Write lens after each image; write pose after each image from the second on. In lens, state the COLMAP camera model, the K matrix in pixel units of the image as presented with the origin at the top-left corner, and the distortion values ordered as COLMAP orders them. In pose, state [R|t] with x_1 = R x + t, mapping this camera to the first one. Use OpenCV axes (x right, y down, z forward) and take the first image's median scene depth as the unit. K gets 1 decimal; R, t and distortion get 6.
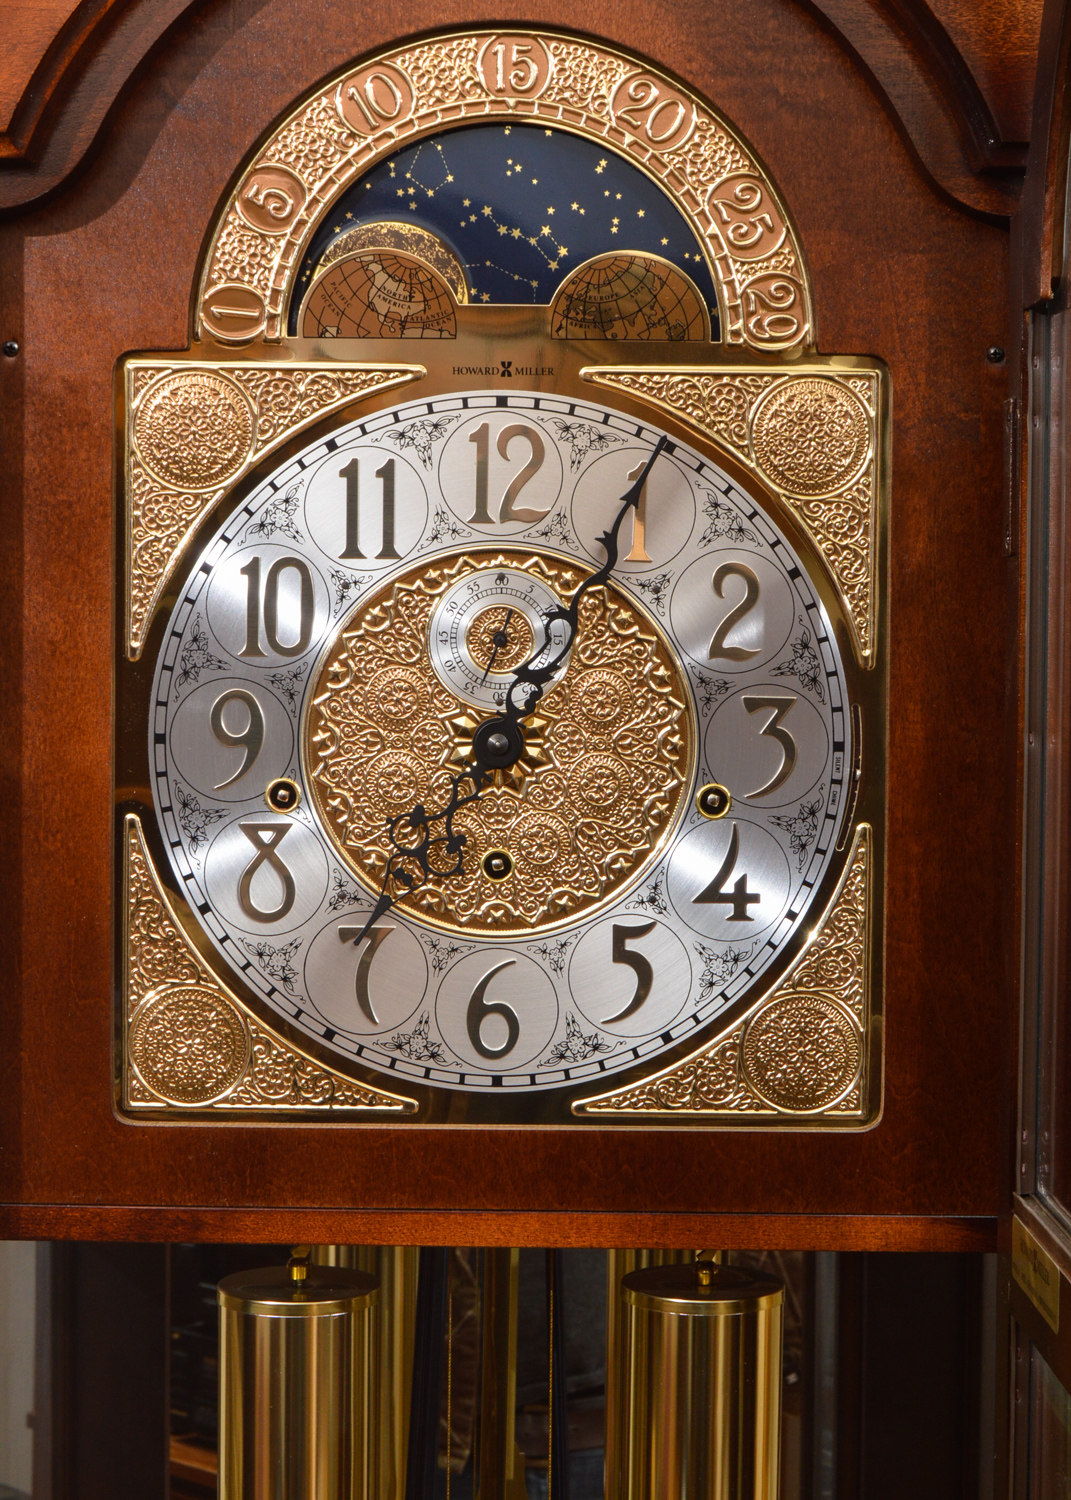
lens RADIAL K [[3040.9, 0, 535.5], [0, 3040.9, 750.0], [0, 0, 1]] dist [-0.021130, -0.077554]
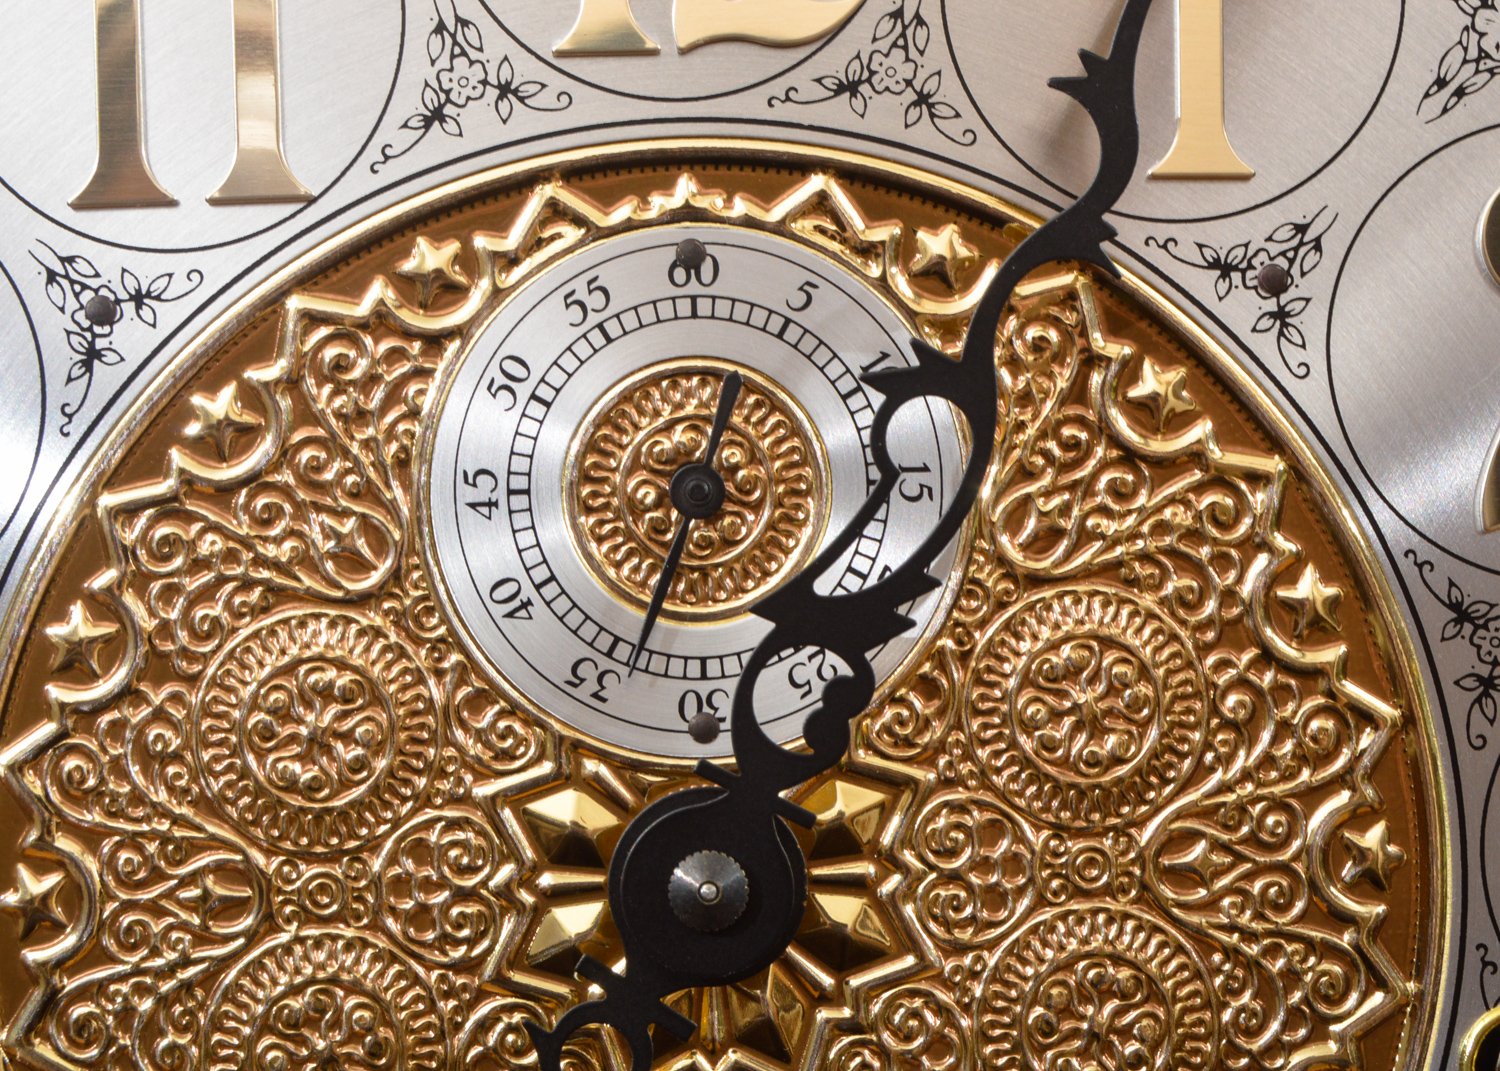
lens RADIAL K [[3661.9, 0, 777.4], [0, 3661.9, 539.2], [0, 0, 1]] dist [-0.019468, -0.030539]
pose [[0.997952, -0.041309, 0.048834, -0.020339], [0.044730, 0.996460, -0.071174, -0.009208], [-0.045721, 0.073213, 0.996268, 0.683487]]
